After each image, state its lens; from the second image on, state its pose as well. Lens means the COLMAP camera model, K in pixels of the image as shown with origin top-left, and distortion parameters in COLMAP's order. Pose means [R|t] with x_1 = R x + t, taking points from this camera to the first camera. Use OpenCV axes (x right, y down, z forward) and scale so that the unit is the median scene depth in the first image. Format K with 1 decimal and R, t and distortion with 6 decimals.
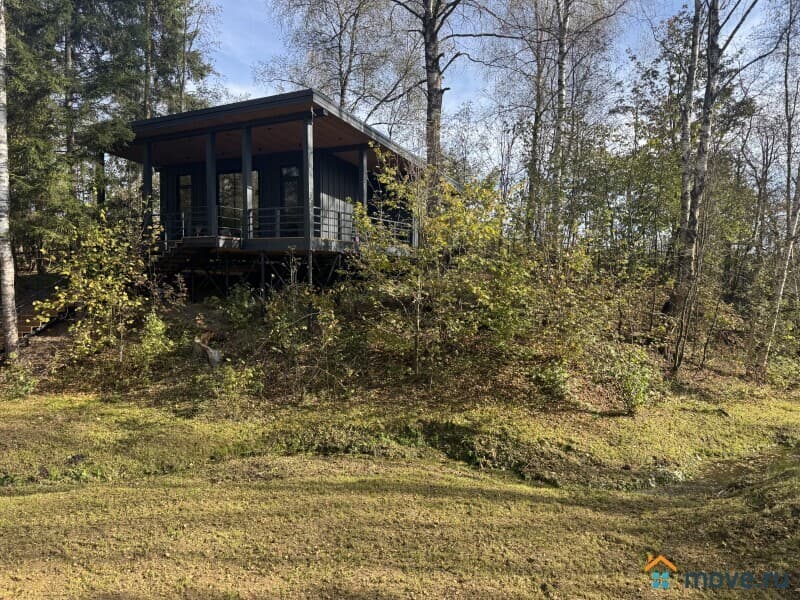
lens RADIAL K [[565.0, 0, 398.0], [0, 565.0, 295.8], [0, 0, 1]] dist [0.055689, -0.055625]
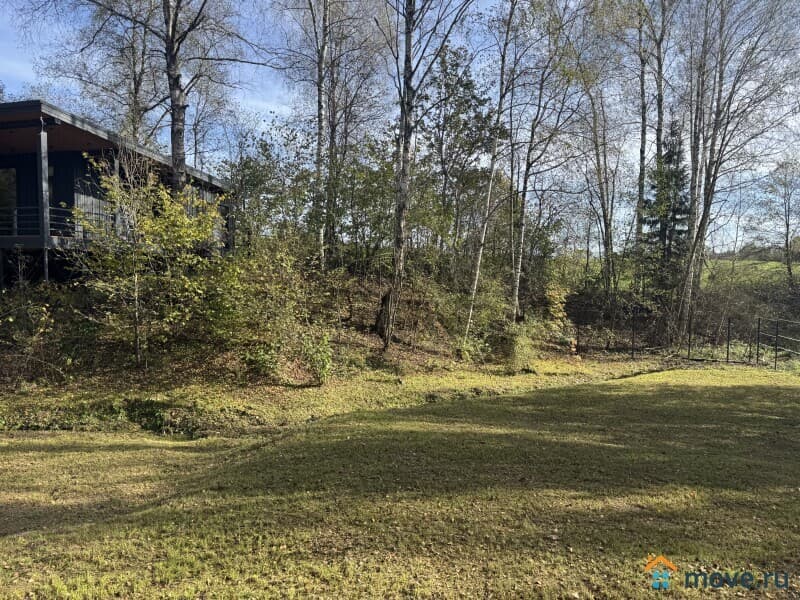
lens RADIAL K [[565.0, 0, 406.4], [0, 565.0, 303.9], [0, 0, 1]] dist [0.055689, -0.055625]
pose [[0.976640, -0.011750, 0.214561, 0.330281], [0.008092, 0.999807, 0.017921, 0.009023], [-0.214730, -0.015766, 0.976546, -0.239287]]
